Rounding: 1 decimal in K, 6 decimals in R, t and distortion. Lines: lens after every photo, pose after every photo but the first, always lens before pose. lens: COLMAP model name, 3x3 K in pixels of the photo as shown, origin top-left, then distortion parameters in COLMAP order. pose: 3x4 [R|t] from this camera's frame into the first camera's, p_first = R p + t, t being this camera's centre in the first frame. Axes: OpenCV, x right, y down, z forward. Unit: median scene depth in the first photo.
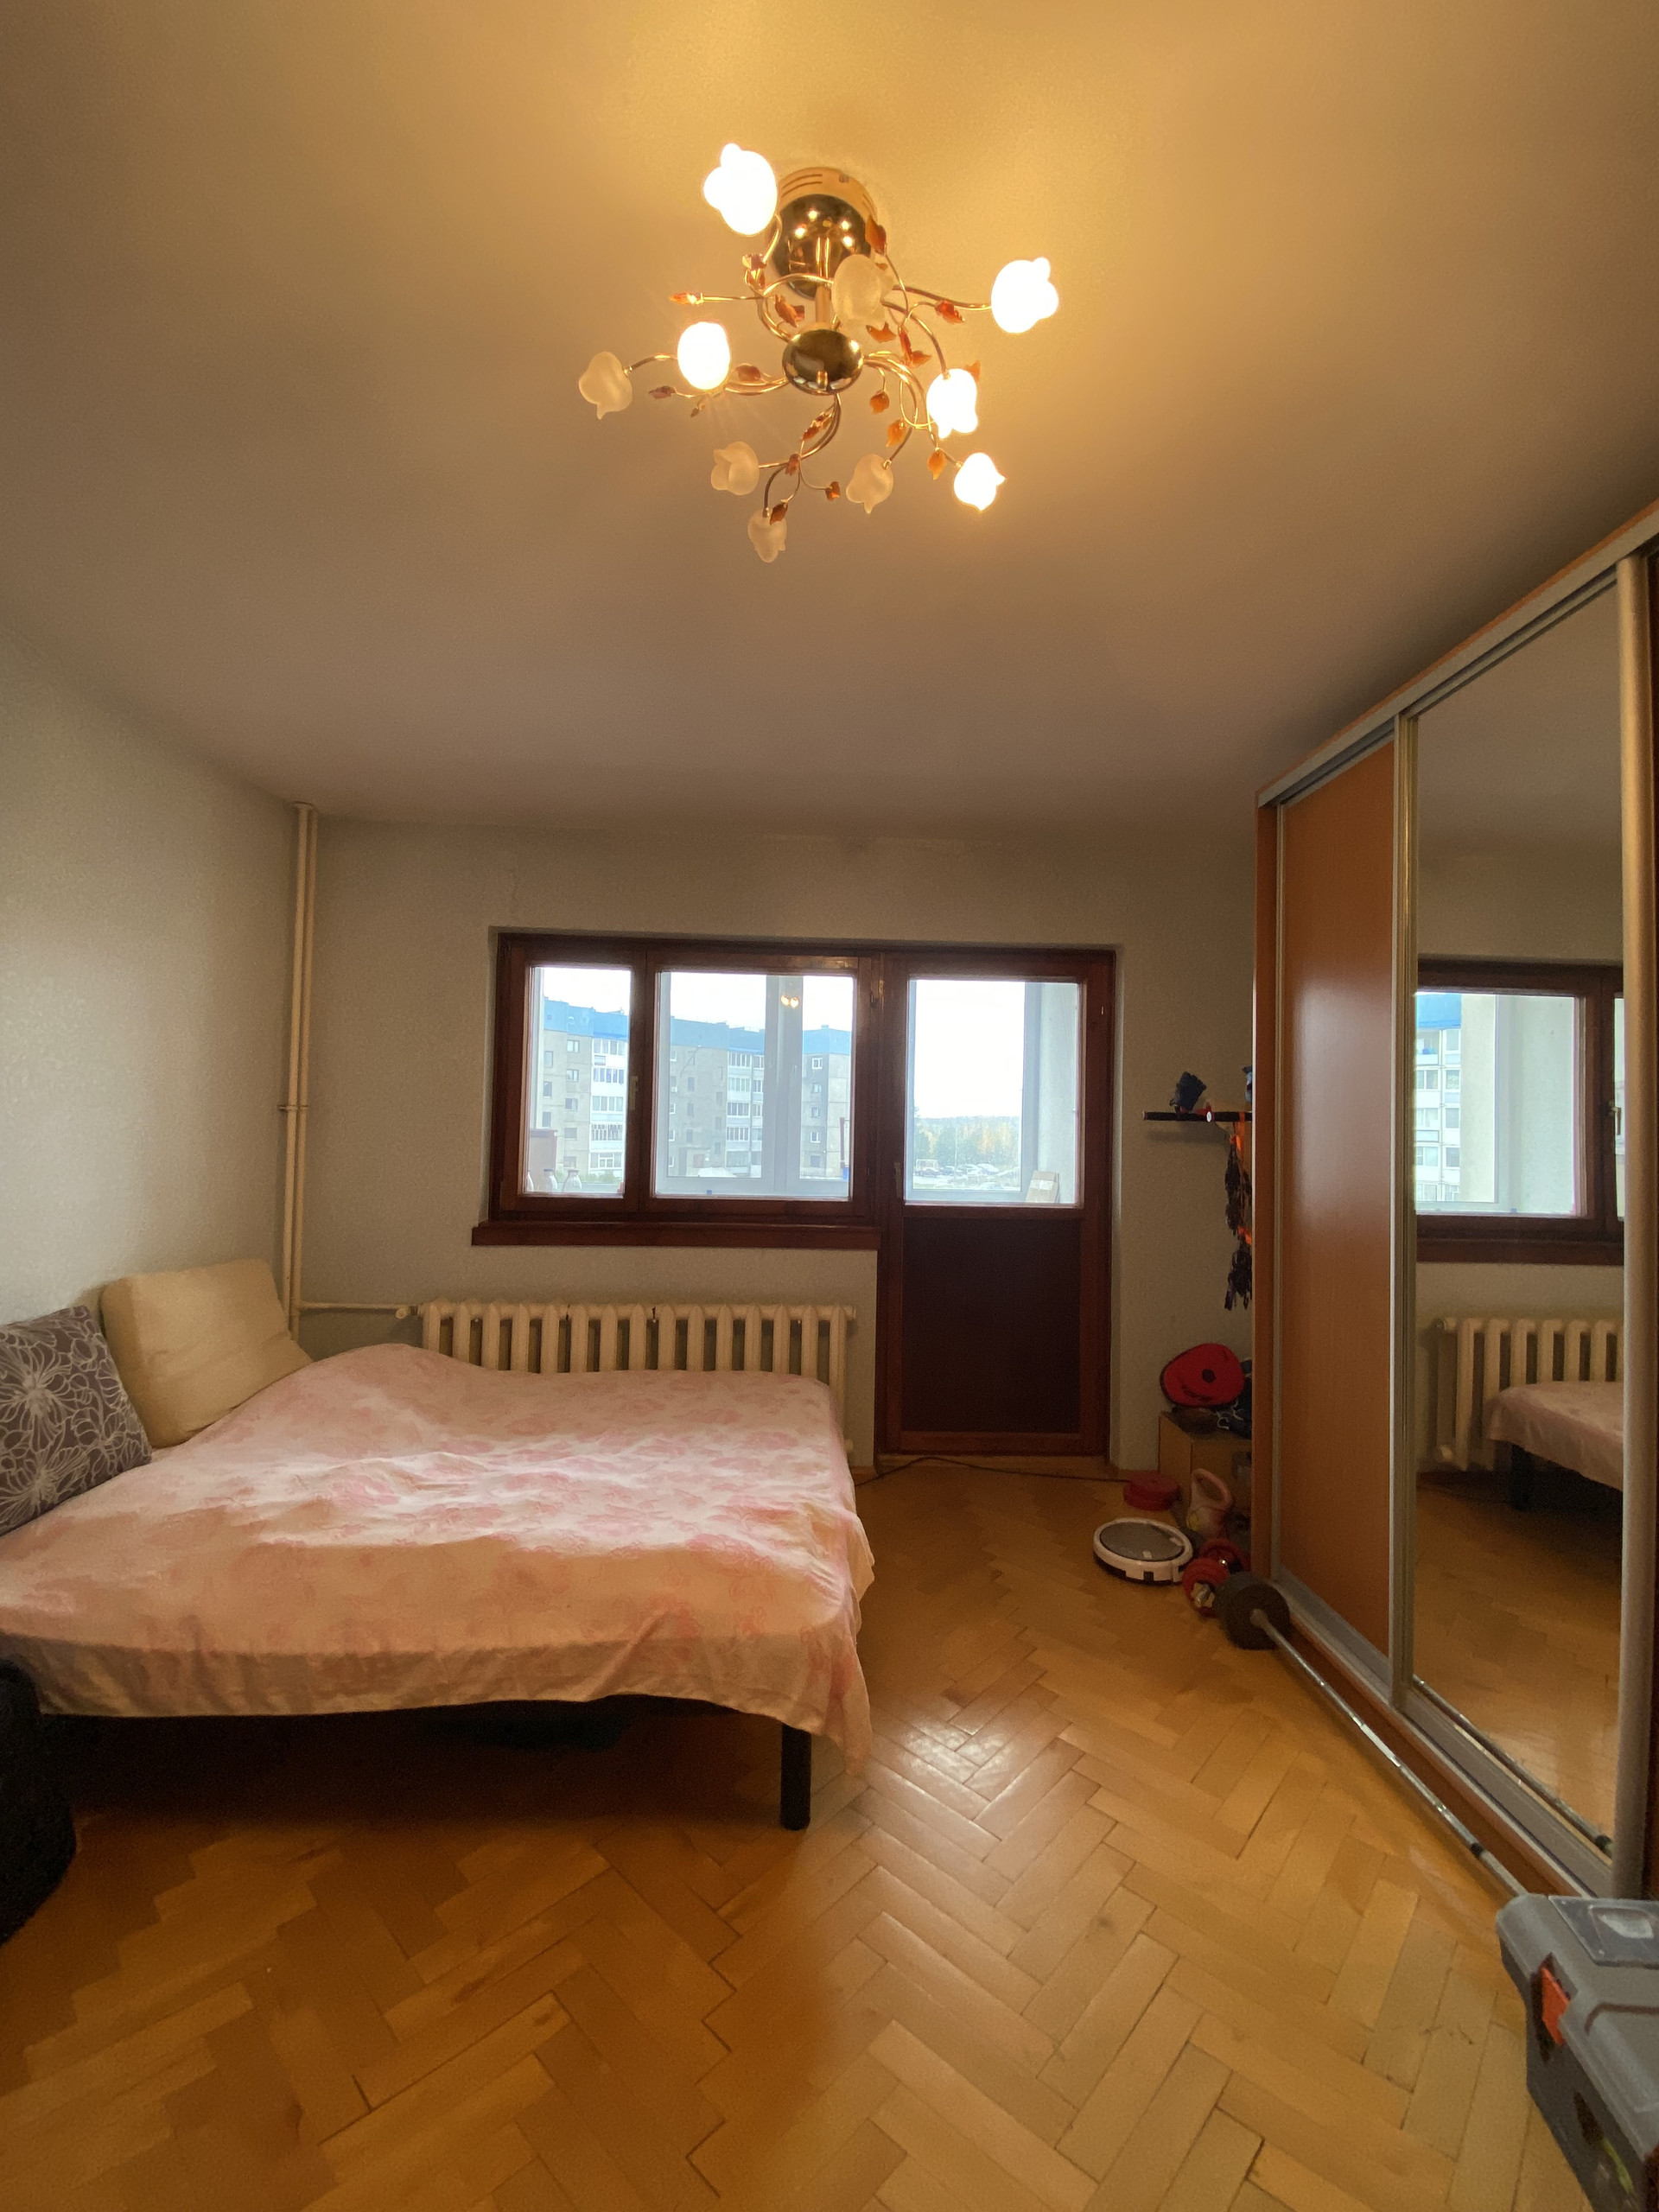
lens RADIAL K [[891.3, 0, 826.6], [0, 891.3, 1105.0], [0, 0, 1]] dist [0.029778, -0.026295]
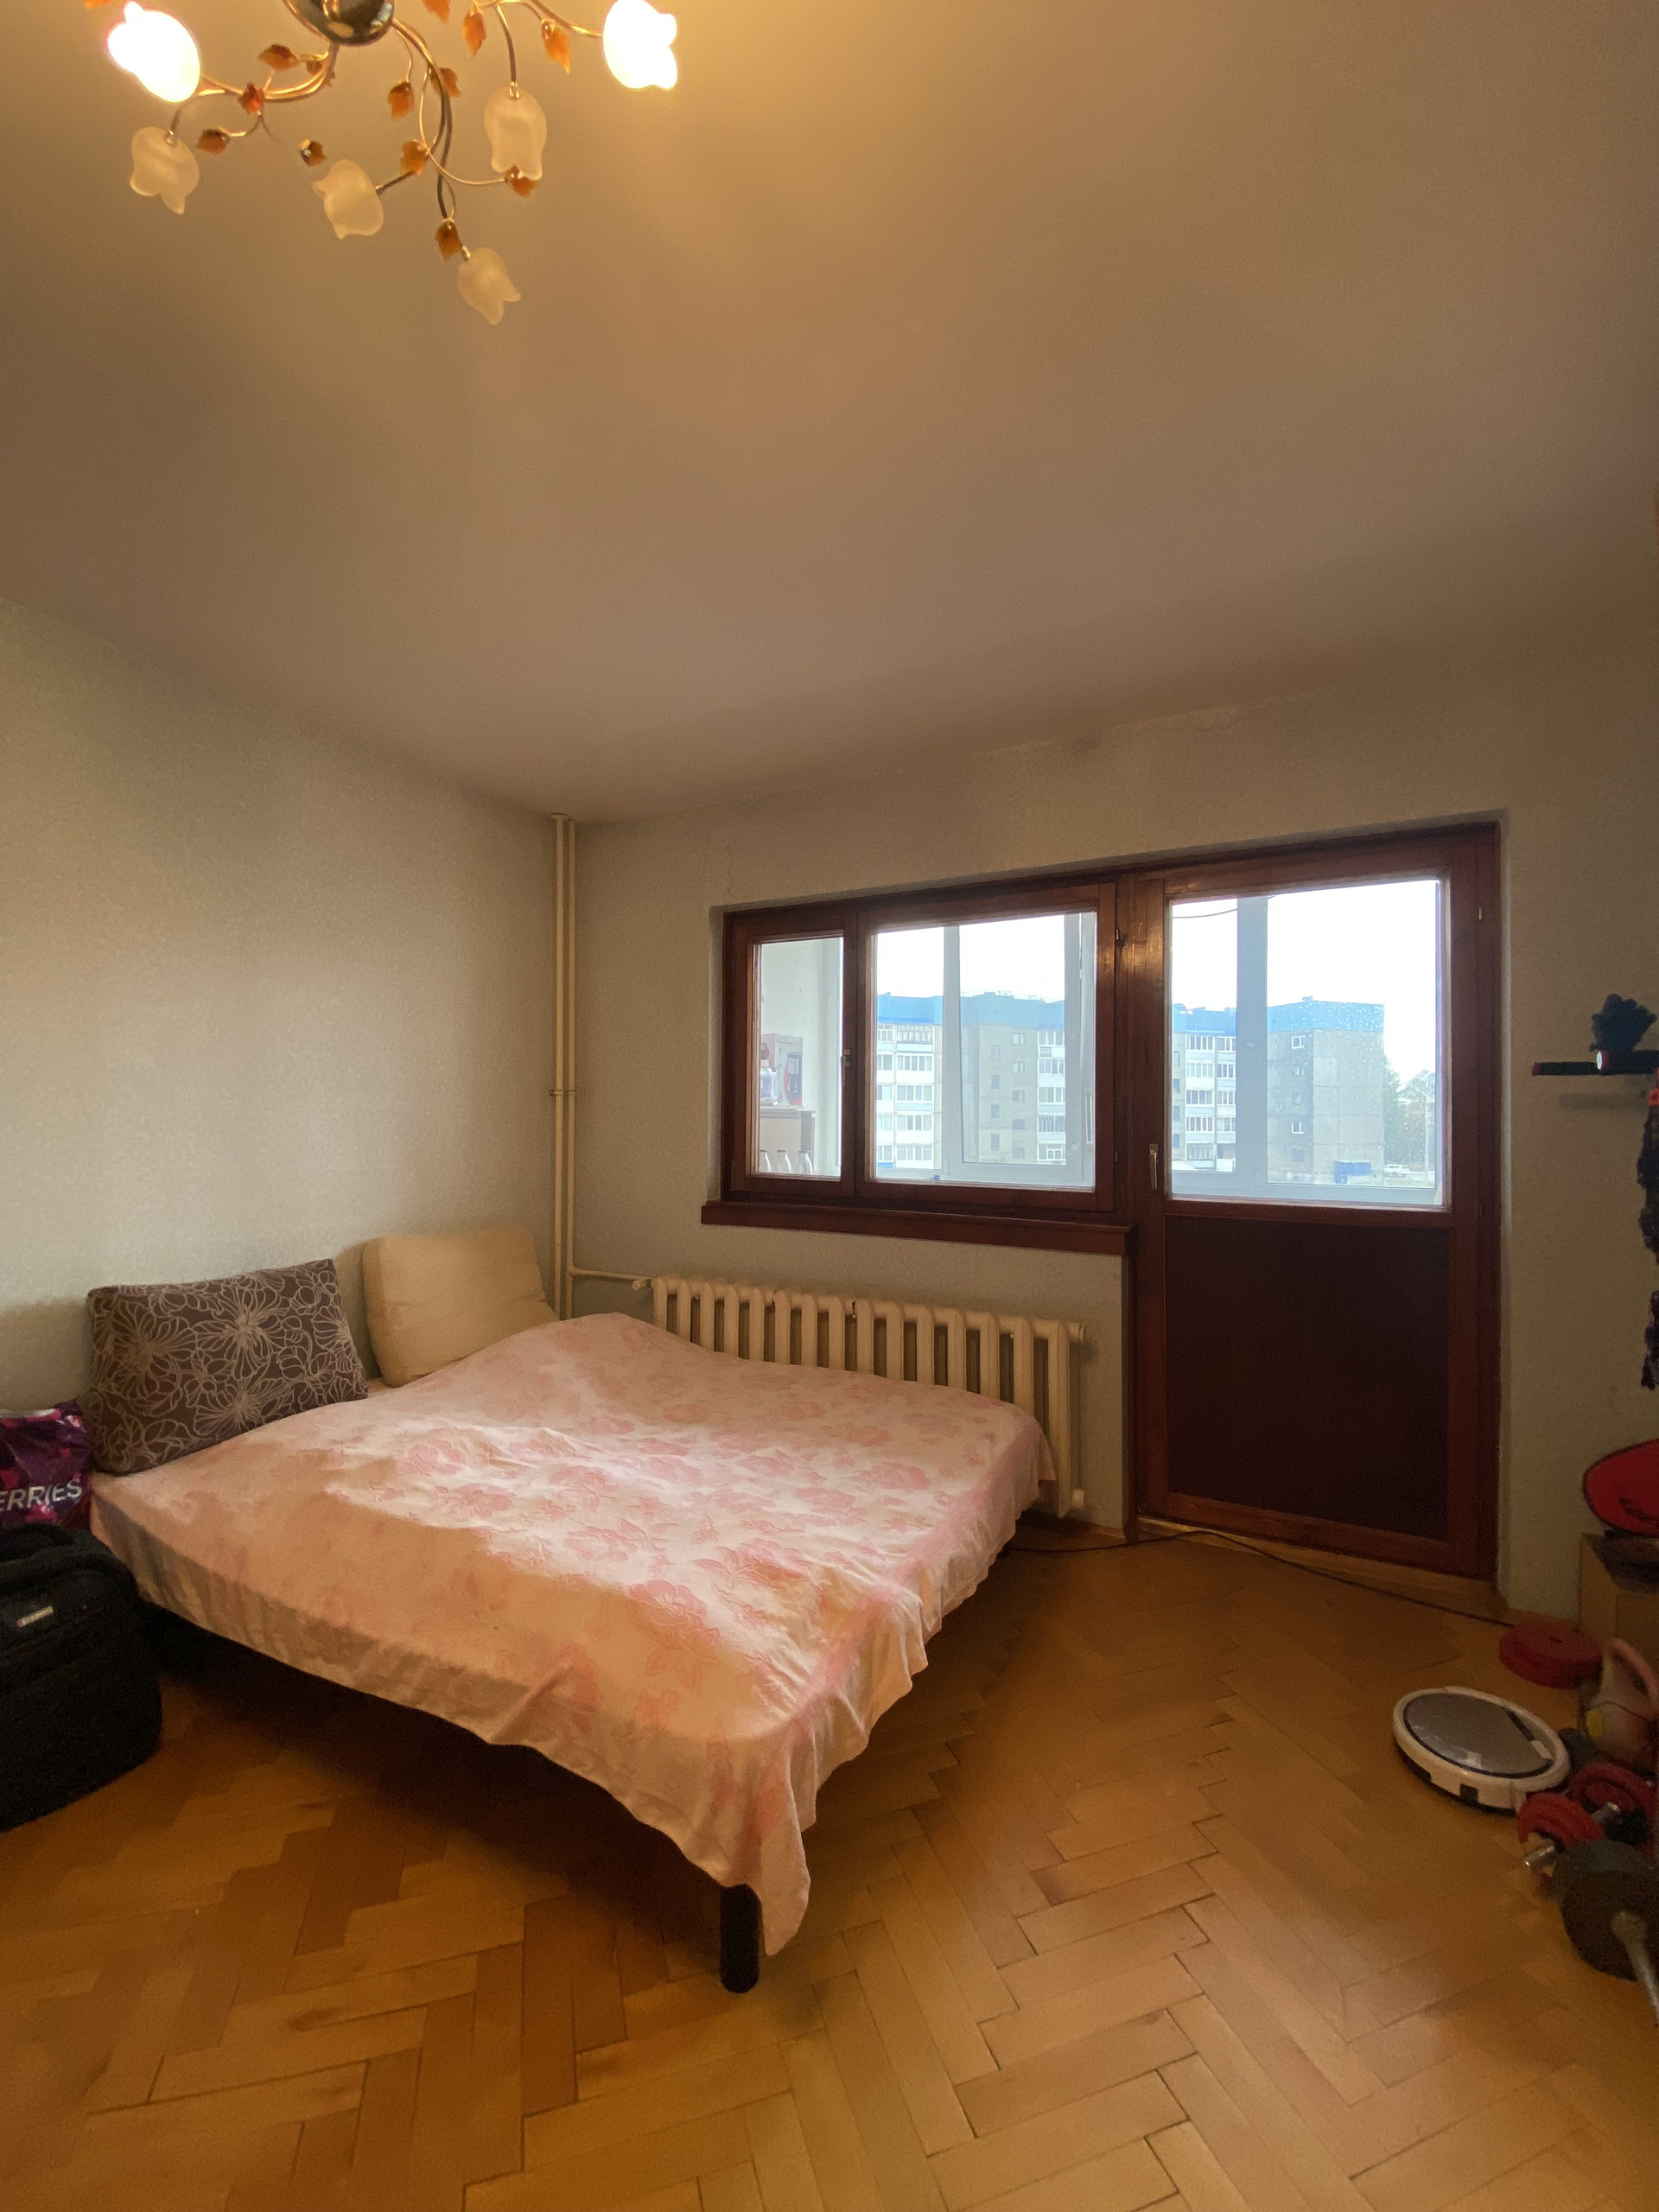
lens RADIAL K [[891.3, 0, 826.6], [0, 891.3, 1105.0], [0, 0, 1]] dist [0.029778, -0.026295]
pose [[0.877003, -0.020044, -0.480067, 0.300260], [0.024296, 0.999701, 0.002644, 0.031828], [0.479871, -0.013983, 0.877228, 0.264672]]
